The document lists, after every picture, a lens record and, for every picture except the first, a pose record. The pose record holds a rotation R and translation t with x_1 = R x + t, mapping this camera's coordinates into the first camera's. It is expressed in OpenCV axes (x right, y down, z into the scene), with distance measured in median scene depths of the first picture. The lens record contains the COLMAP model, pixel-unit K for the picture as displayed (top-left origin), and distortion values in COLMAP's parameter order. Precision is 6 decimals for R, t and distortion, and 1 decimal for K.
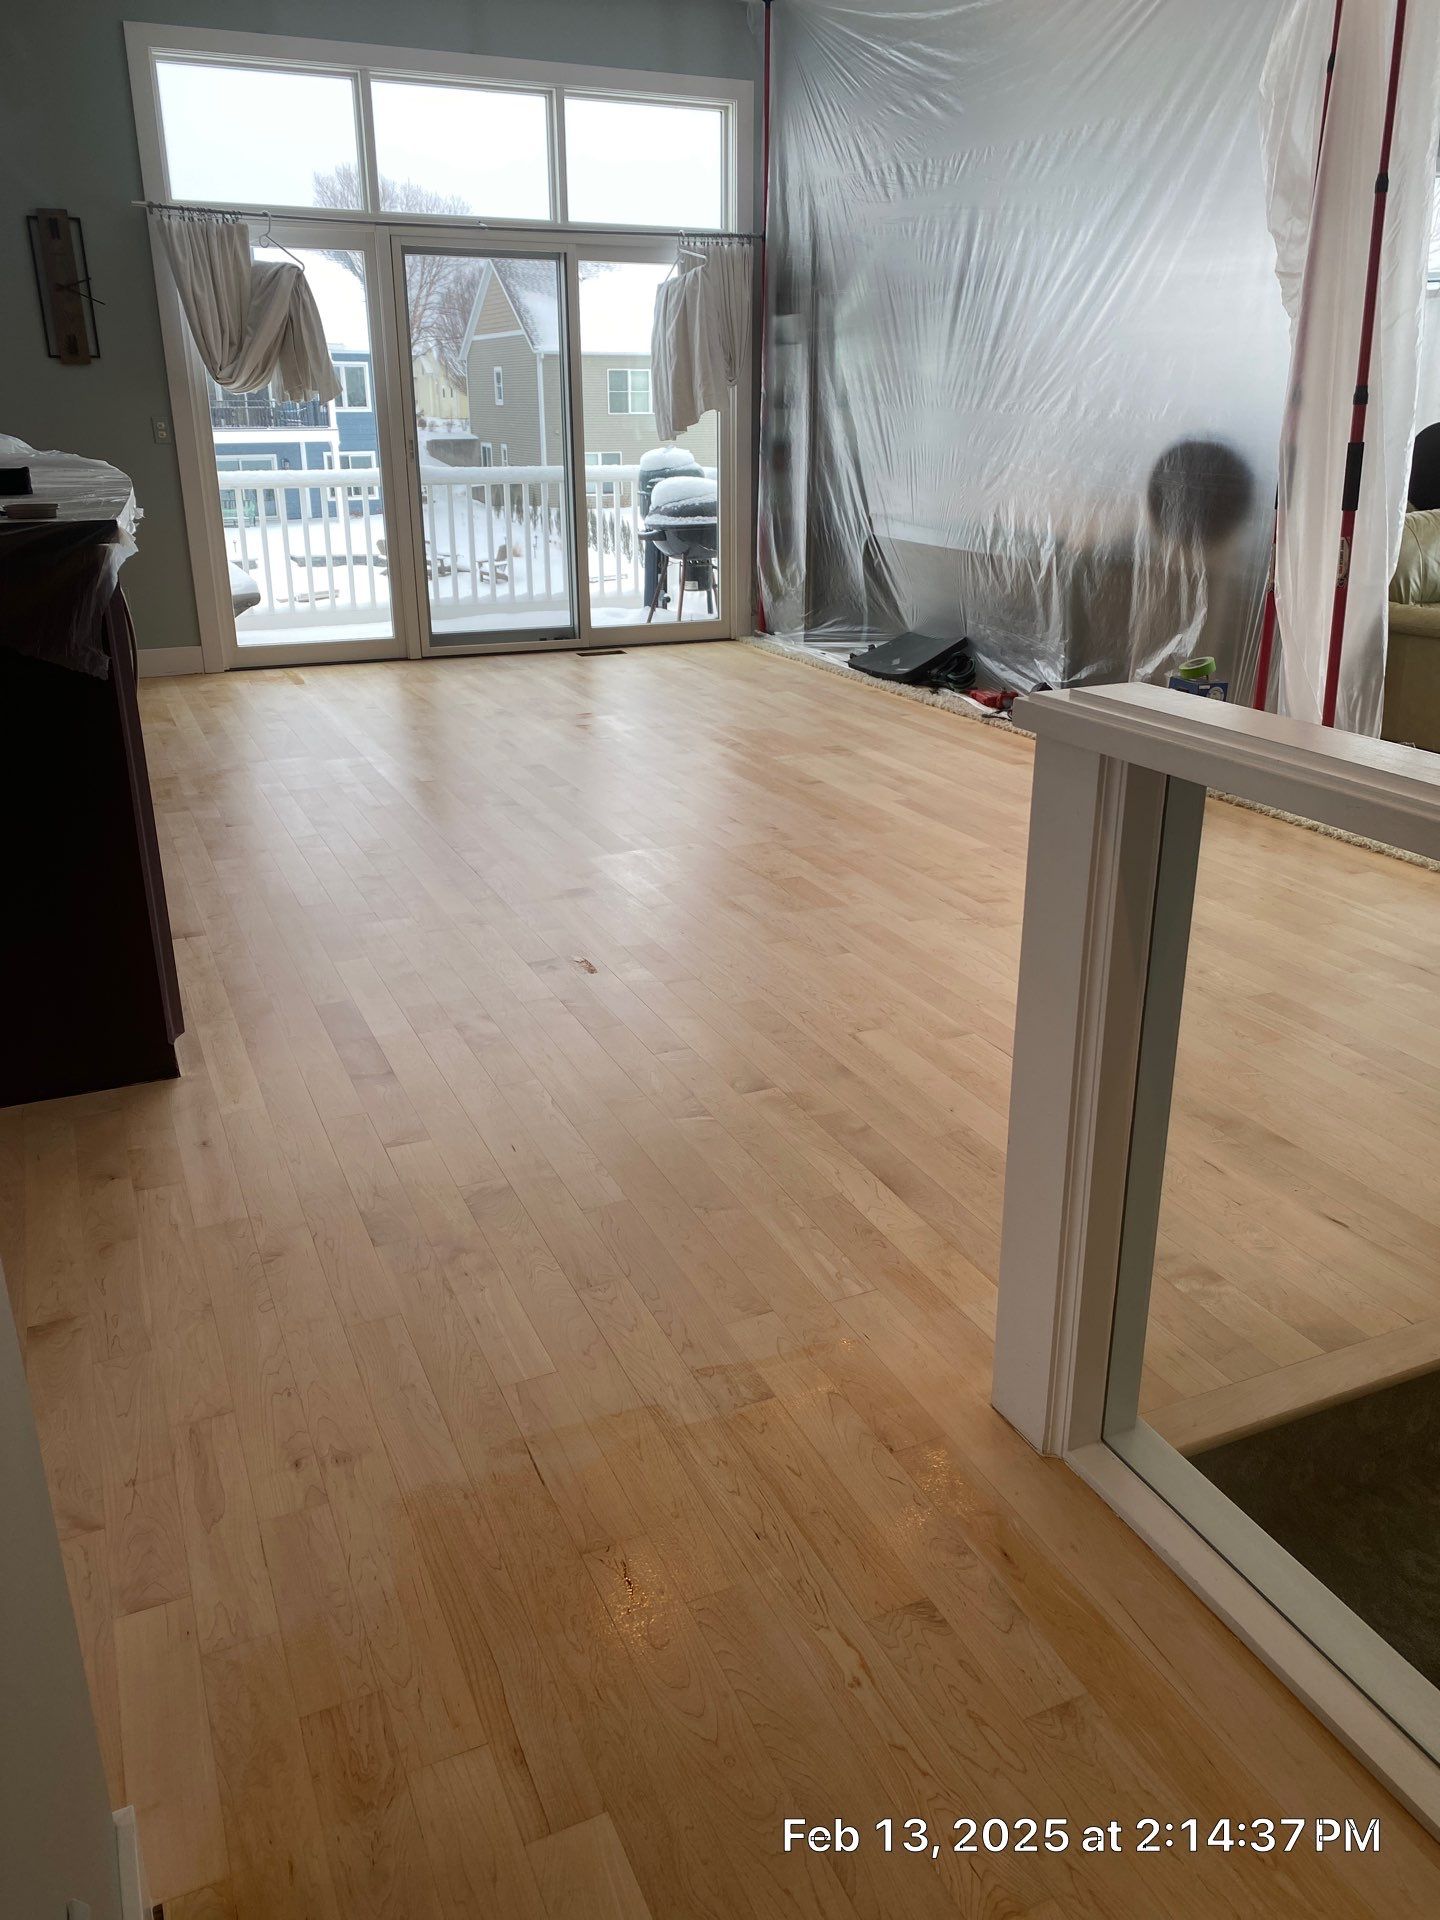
lens RADIAL K [[1451.3, 0, 716.5], [0, 1451.3, 942.1], [0, 0, 1]] dist [0.060617, -0.080501]
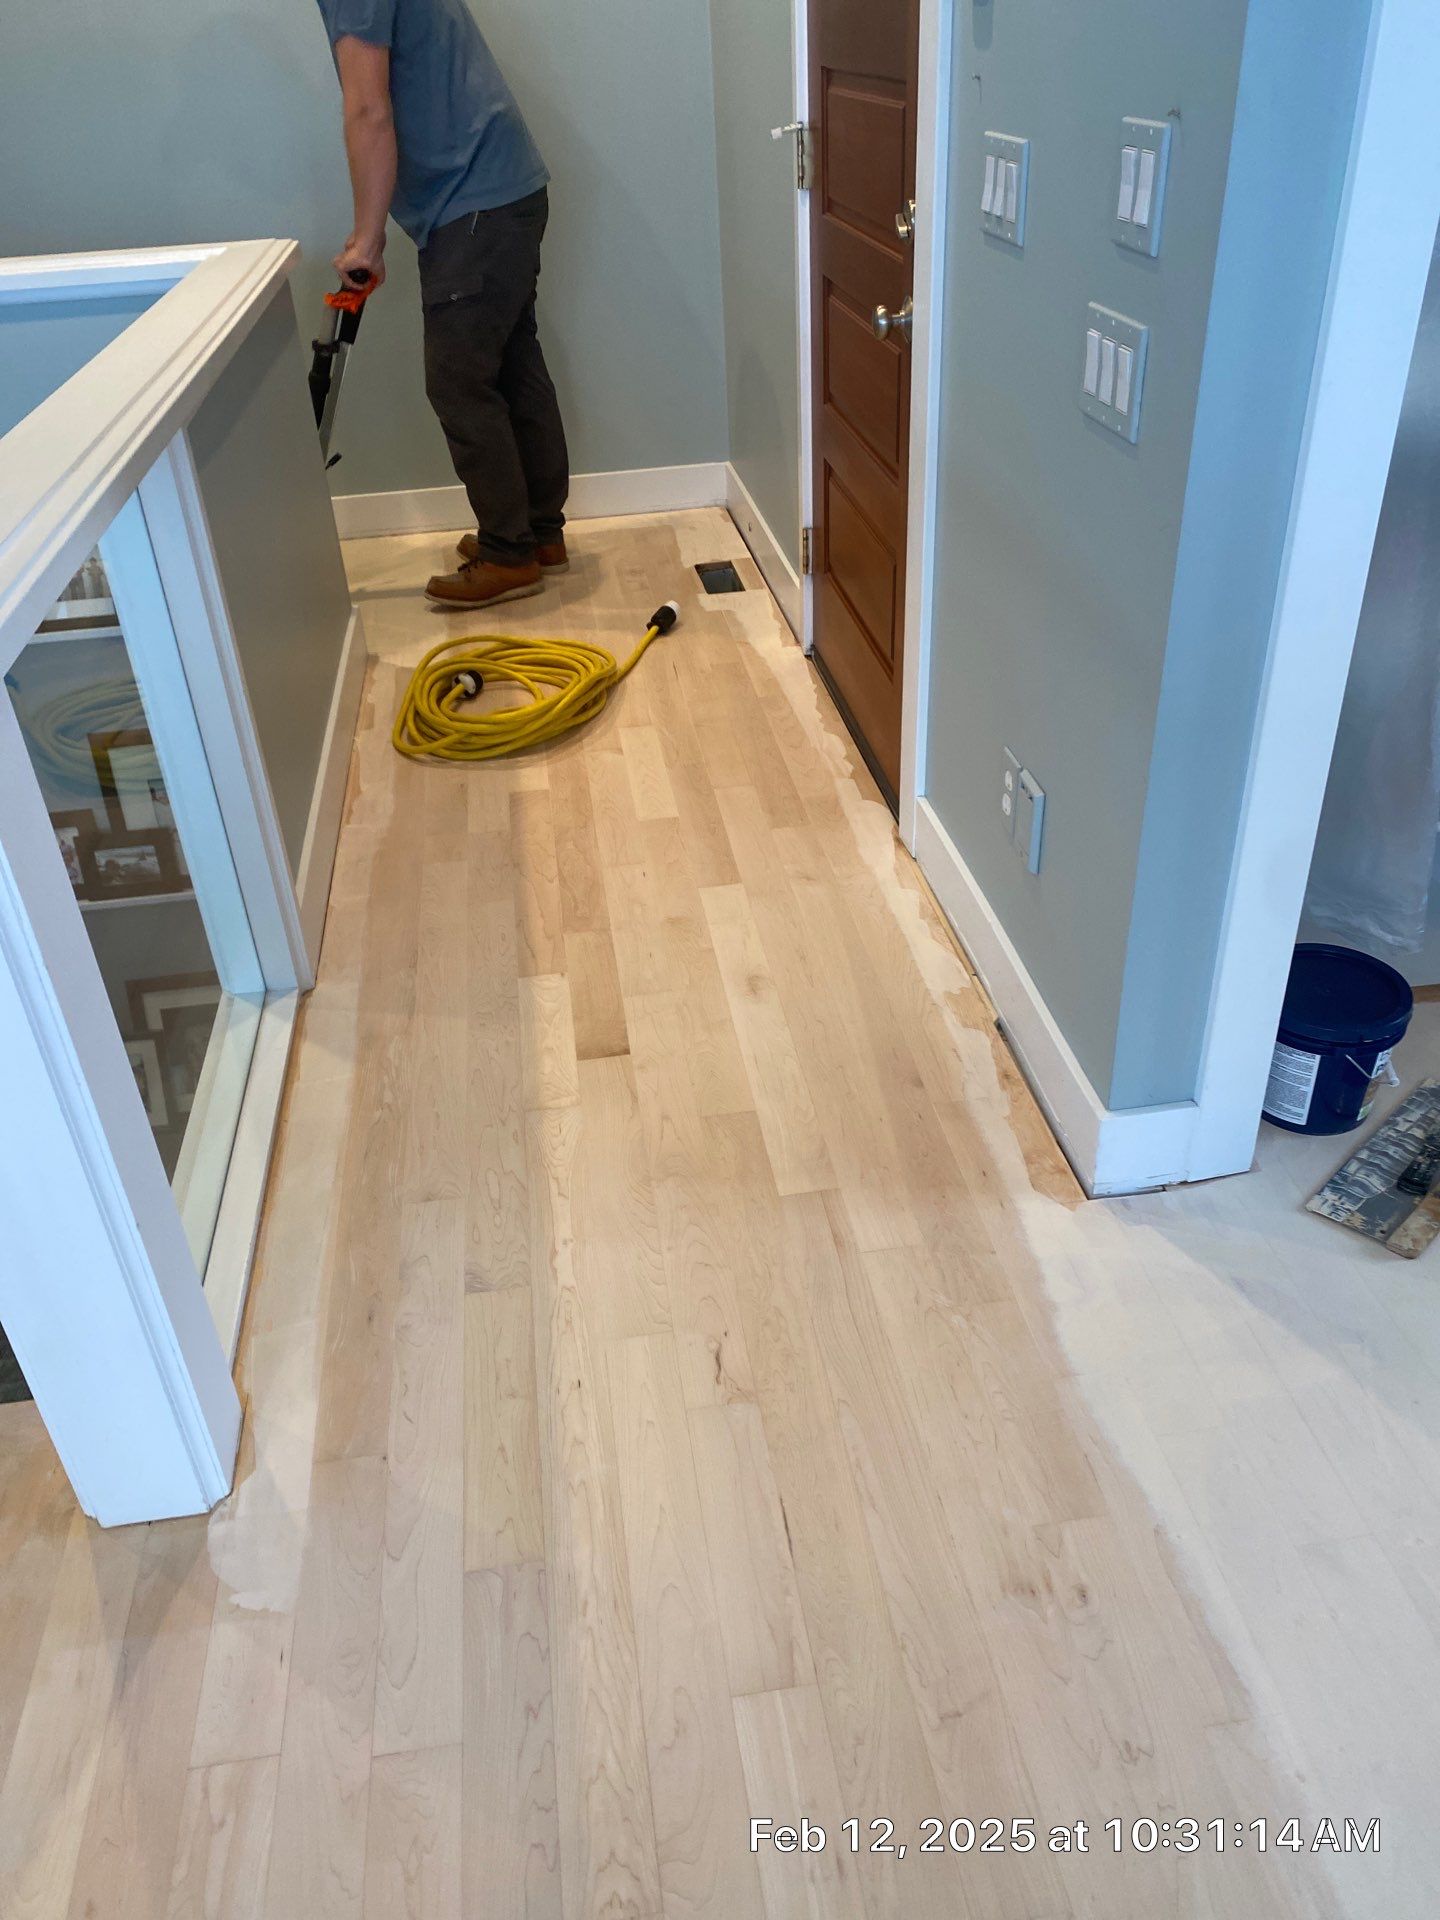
lens RADIAL K [[1451.3, 0, 716.5], [0, 1451.3, 942.1], [0, 0, 1]] dist [0.060617, -0.080501]
pose [[-0.961184, -0.106744, 0.254424, -0.154272], [0.139525, 0.607486, 0.781981, -0.293265], [-0.238030, 0.787126, -0.569012, 0.722223]]
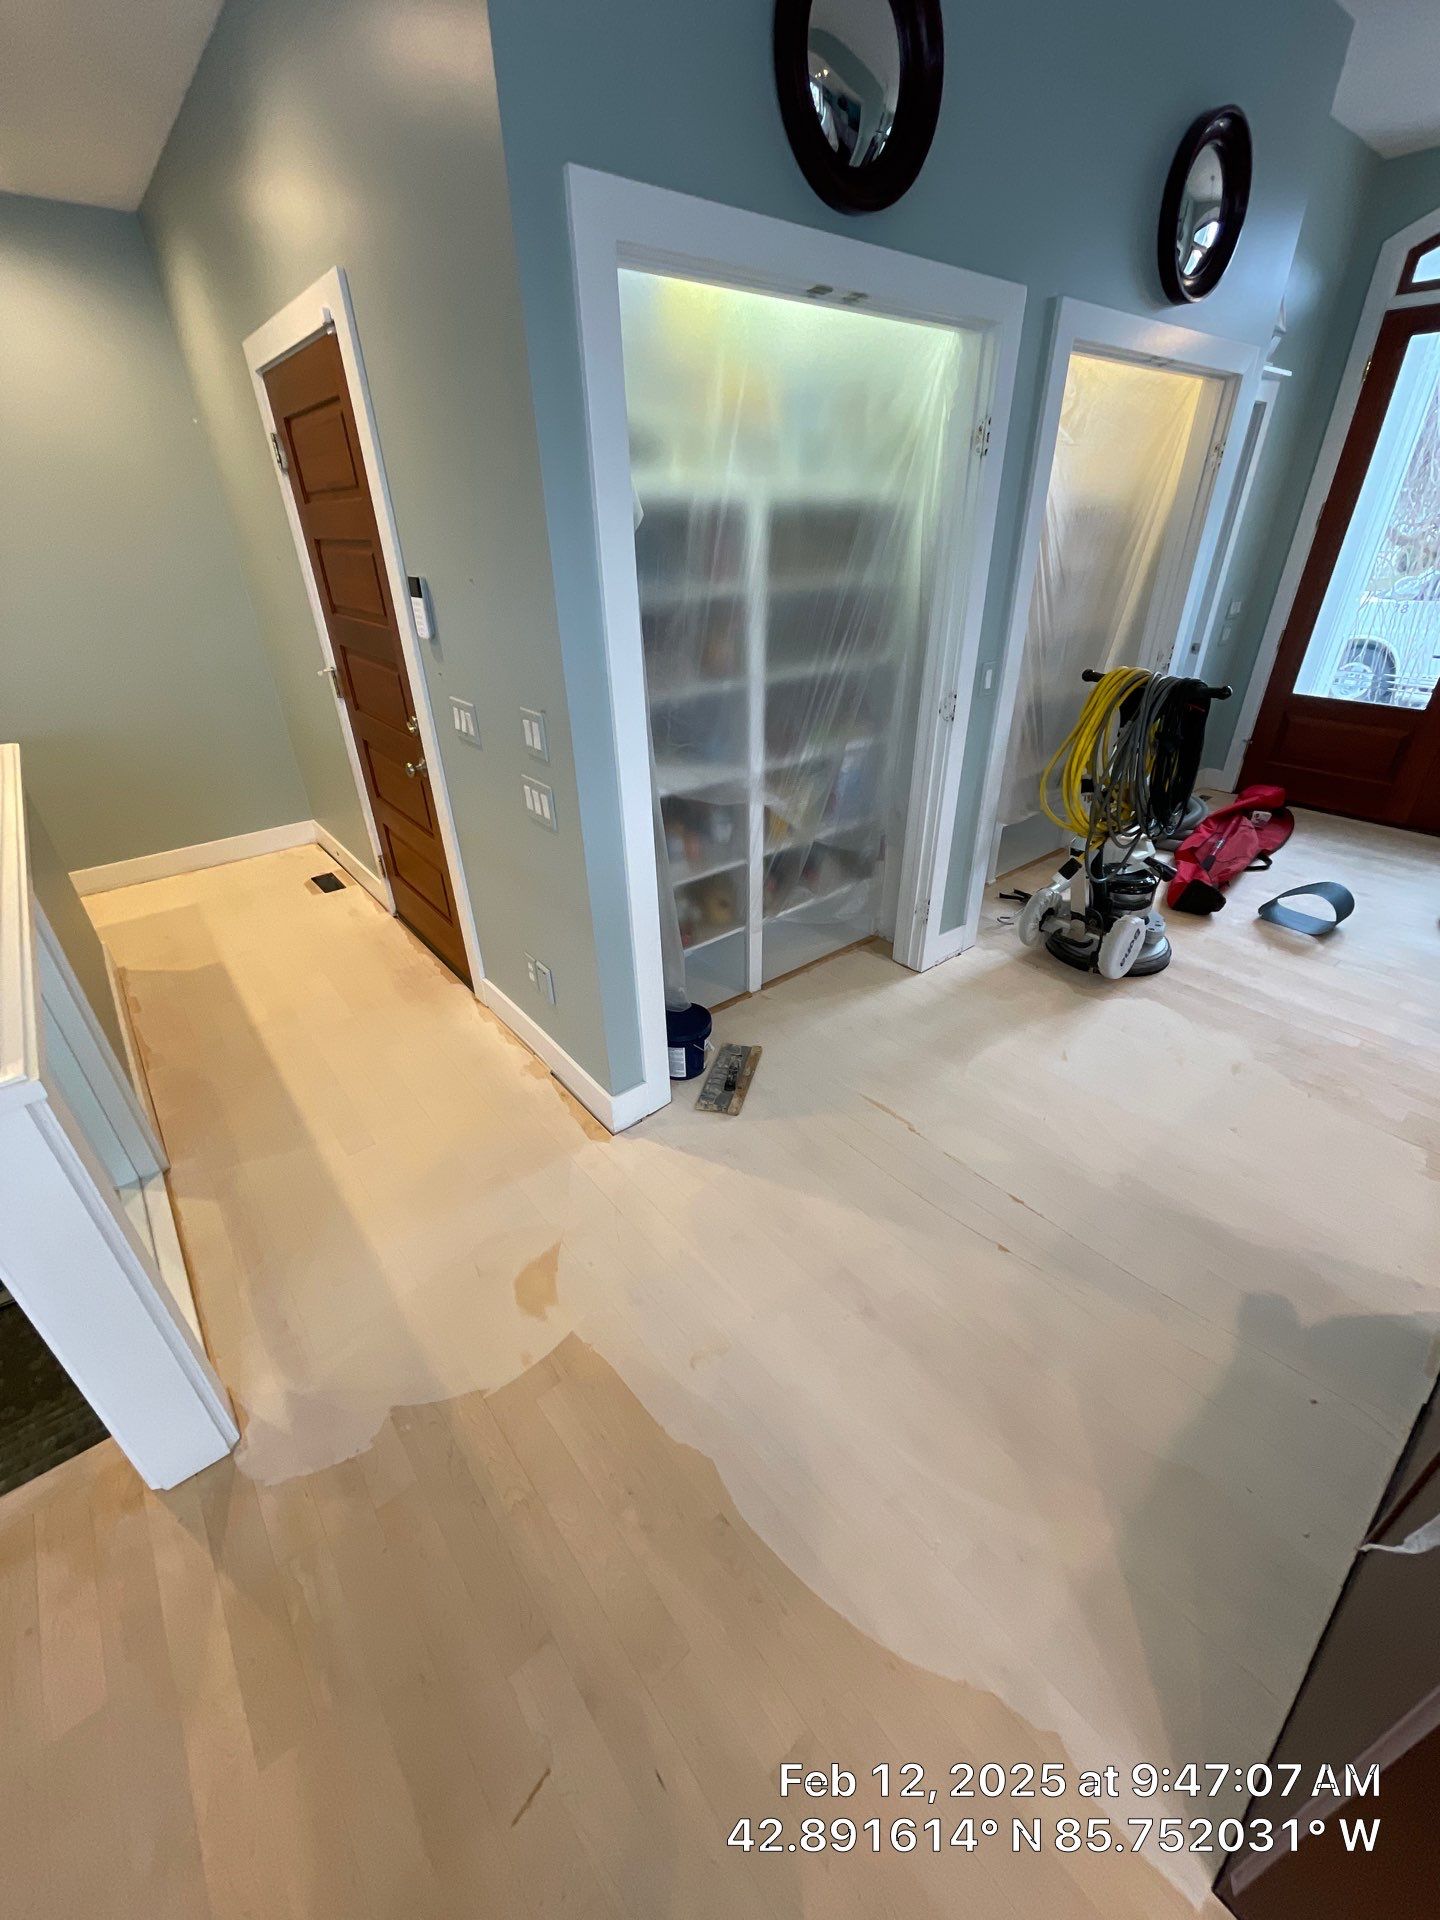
lens RADIAL K [[785.4, 0, 717.4], [0, 785.4, 934.8], [0, 0, 1]] dist [-0.001889, -0.000243]
pose [[-0.964954, 0.142636, -0.220270, -0.117729], [-0.068802, 0.672503, 0.736889, -0.428209], [0.253239, 0.726219, -0.639121, 0.793652]]
